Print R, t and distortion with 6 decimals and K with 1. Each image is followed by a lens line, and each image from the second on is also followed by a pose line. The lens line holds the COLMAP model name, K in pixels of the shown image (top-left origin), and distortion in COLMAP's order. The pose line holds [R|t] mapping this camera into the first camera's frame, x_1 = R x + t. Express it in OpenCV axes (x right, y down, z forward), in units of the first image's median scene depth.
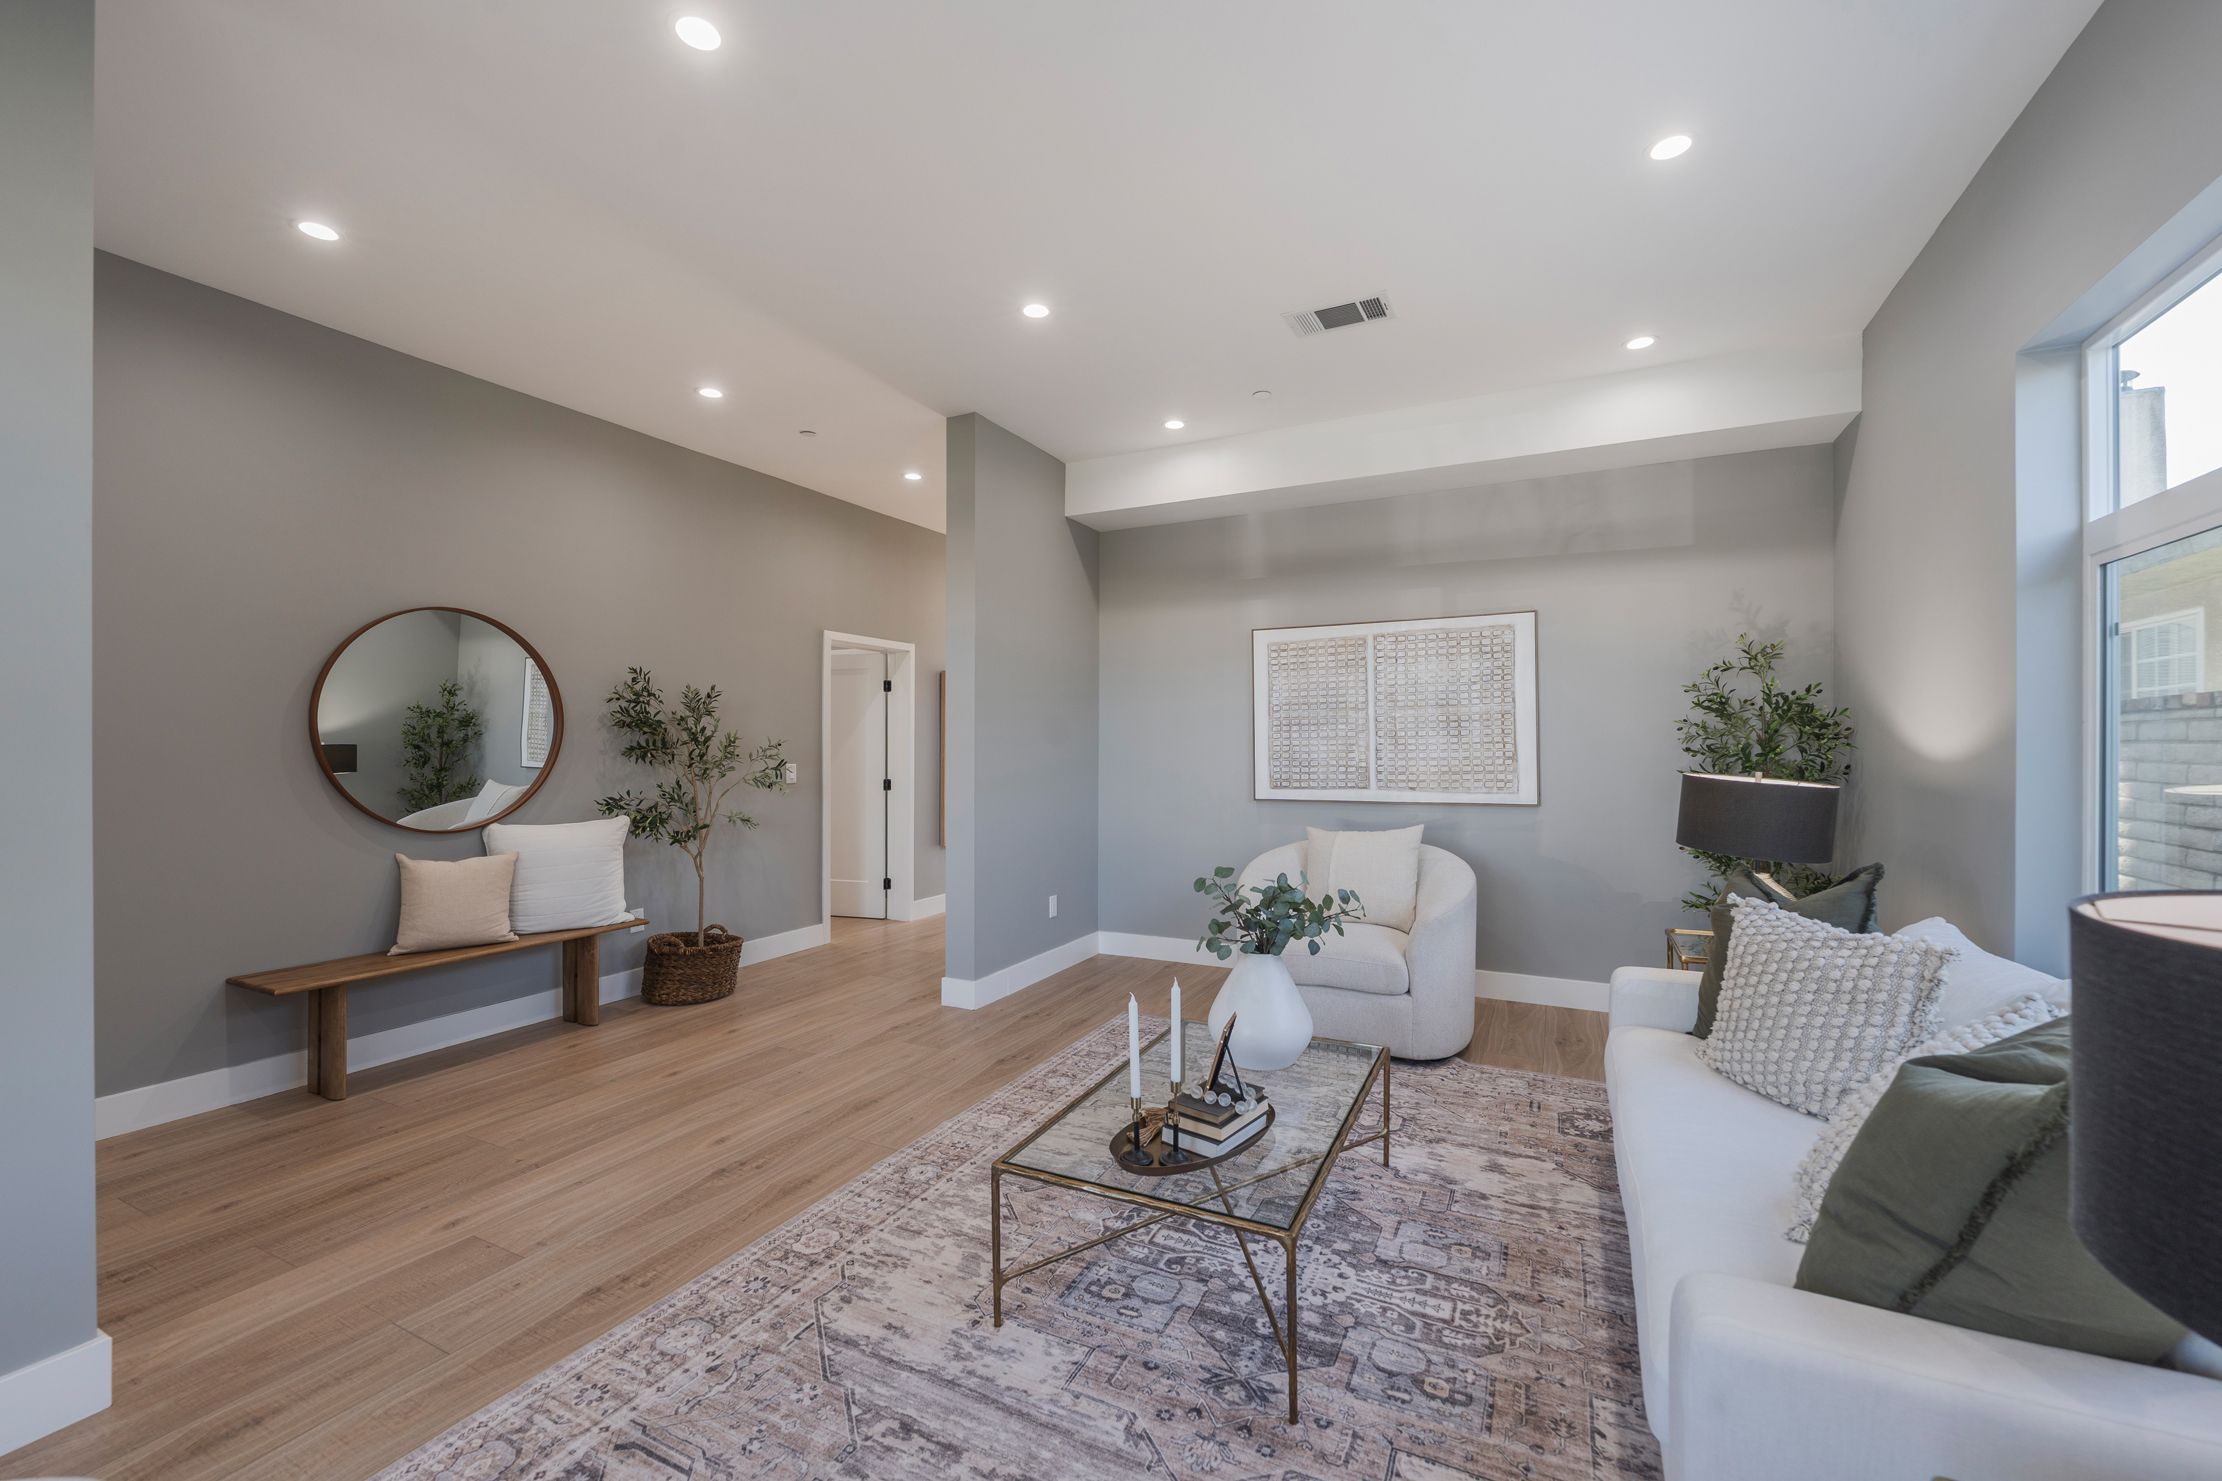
lens RADIAL K [[907.1, 0, 1114.3], [0, 907.1, 747.3], [0, 0, 1]] dist [-0.001876, -0.000644]
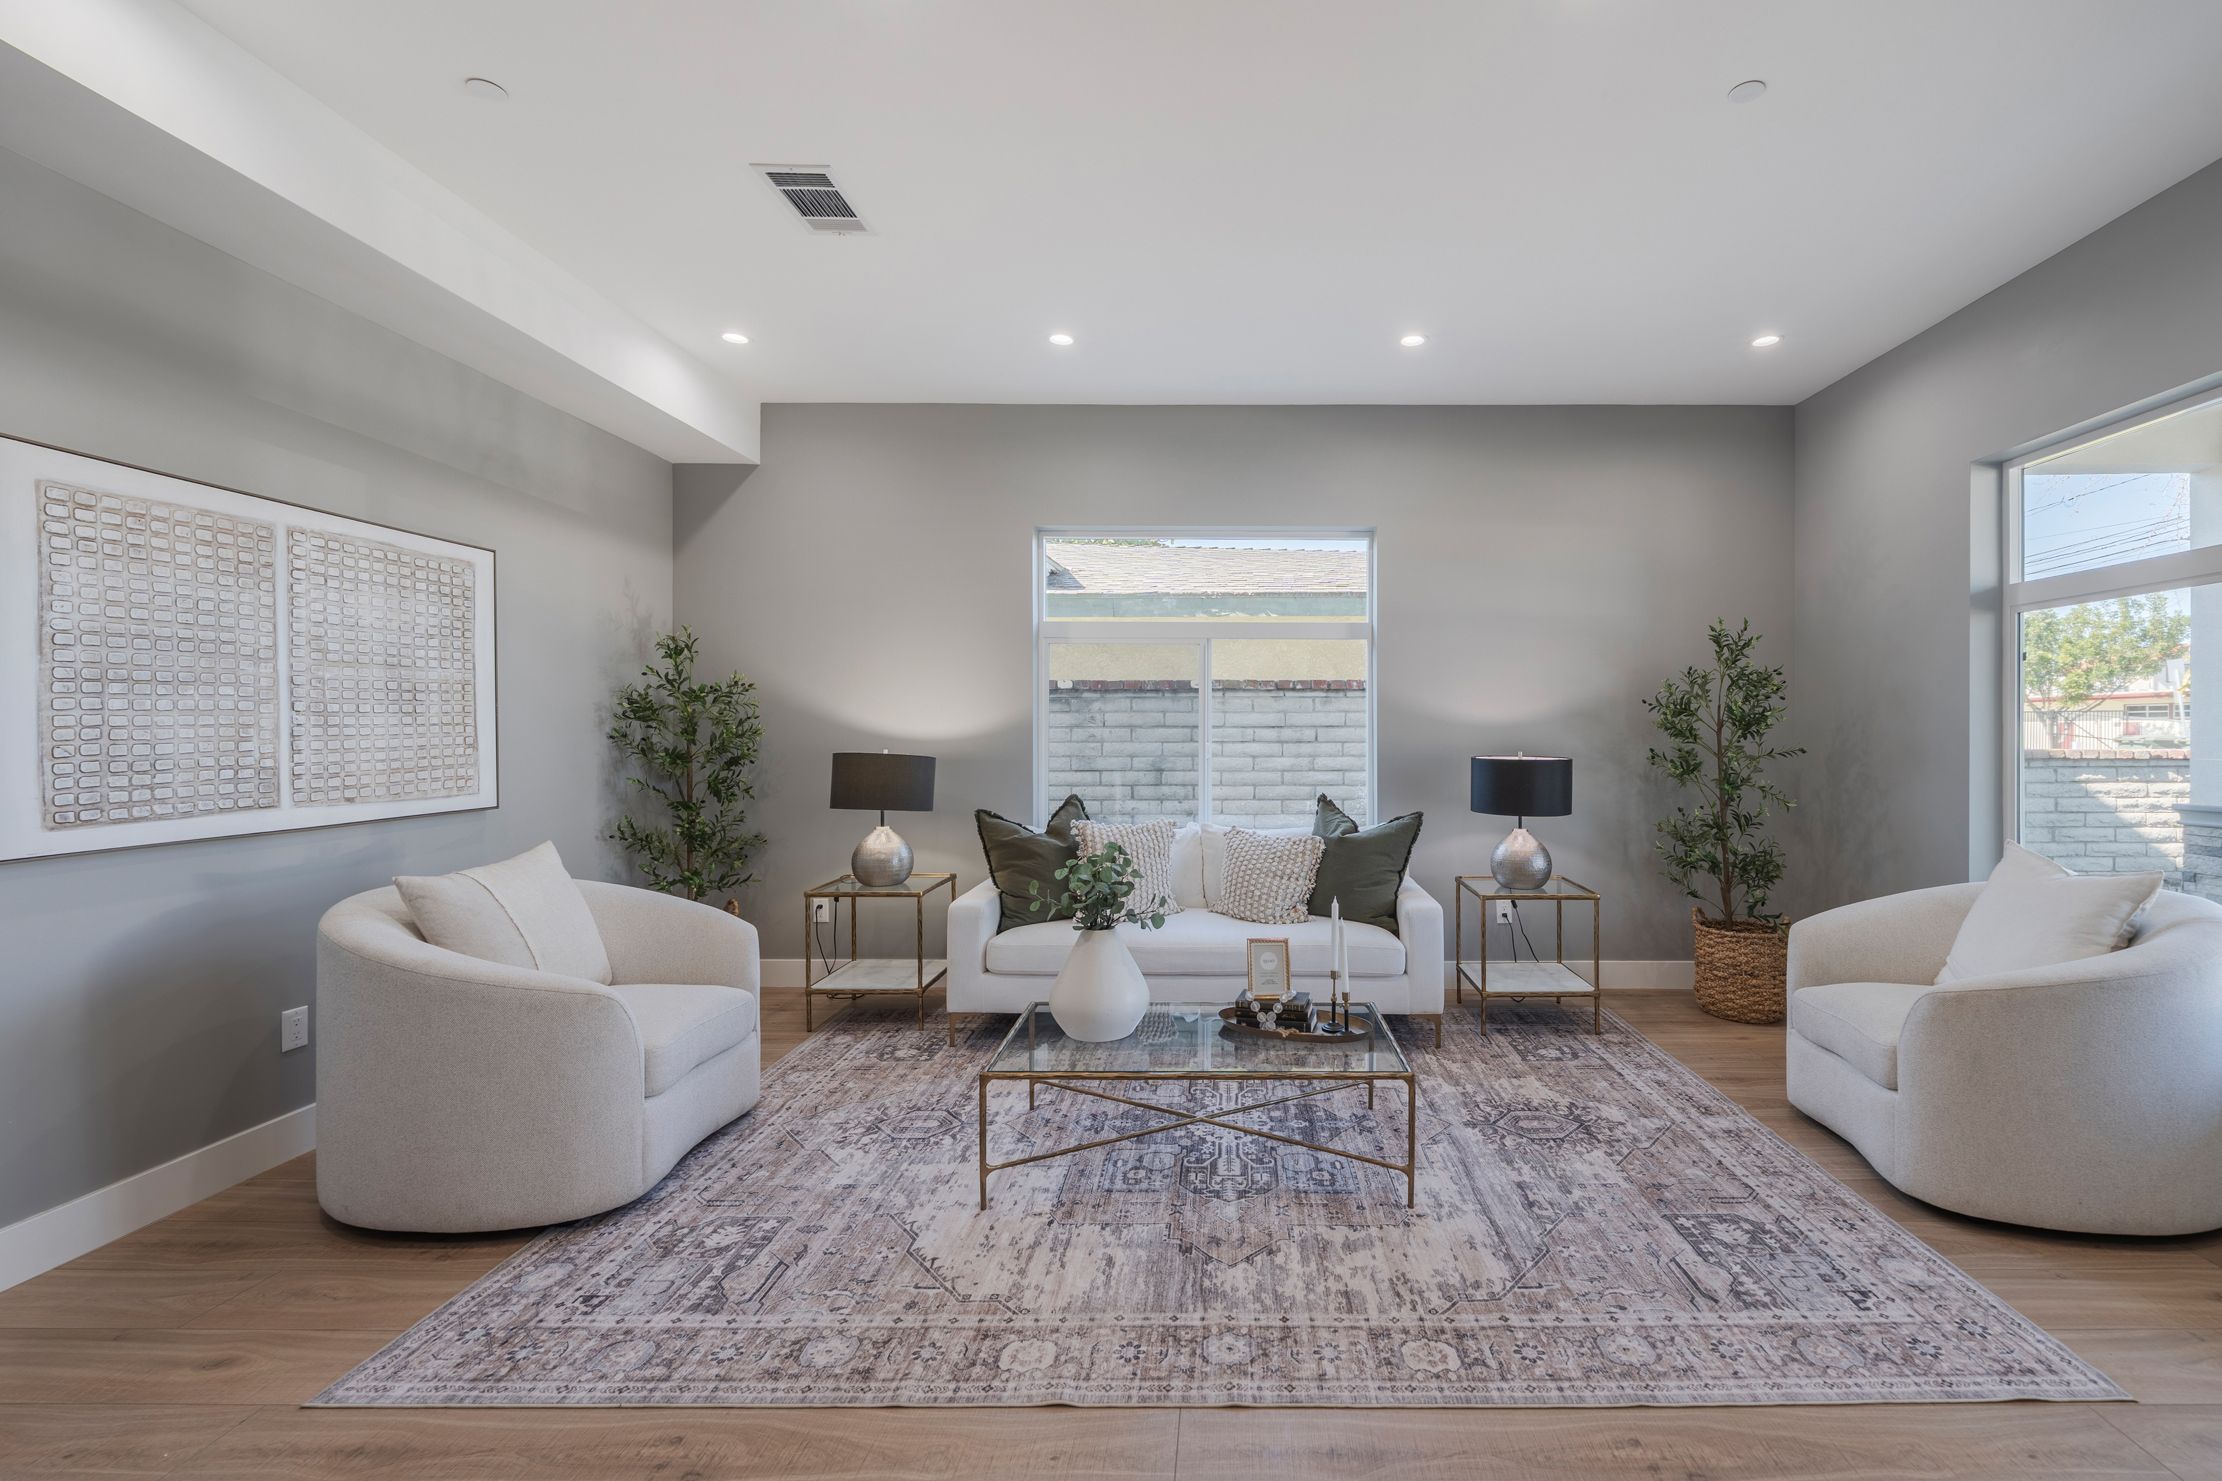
lens RADIAL K [[1151.7, 0, 1112.7], [0, 1151.7, 735.0], [0, 0, 1]] dist [0.001533, -0.001159]
pose [[-0.448362, -0.003939, 0.893844, -1.182175], [-0.001007, 0.999992, 0.003902, -0.002035], [-0.893852, 0.000849, -0.448362, 1.823097]]
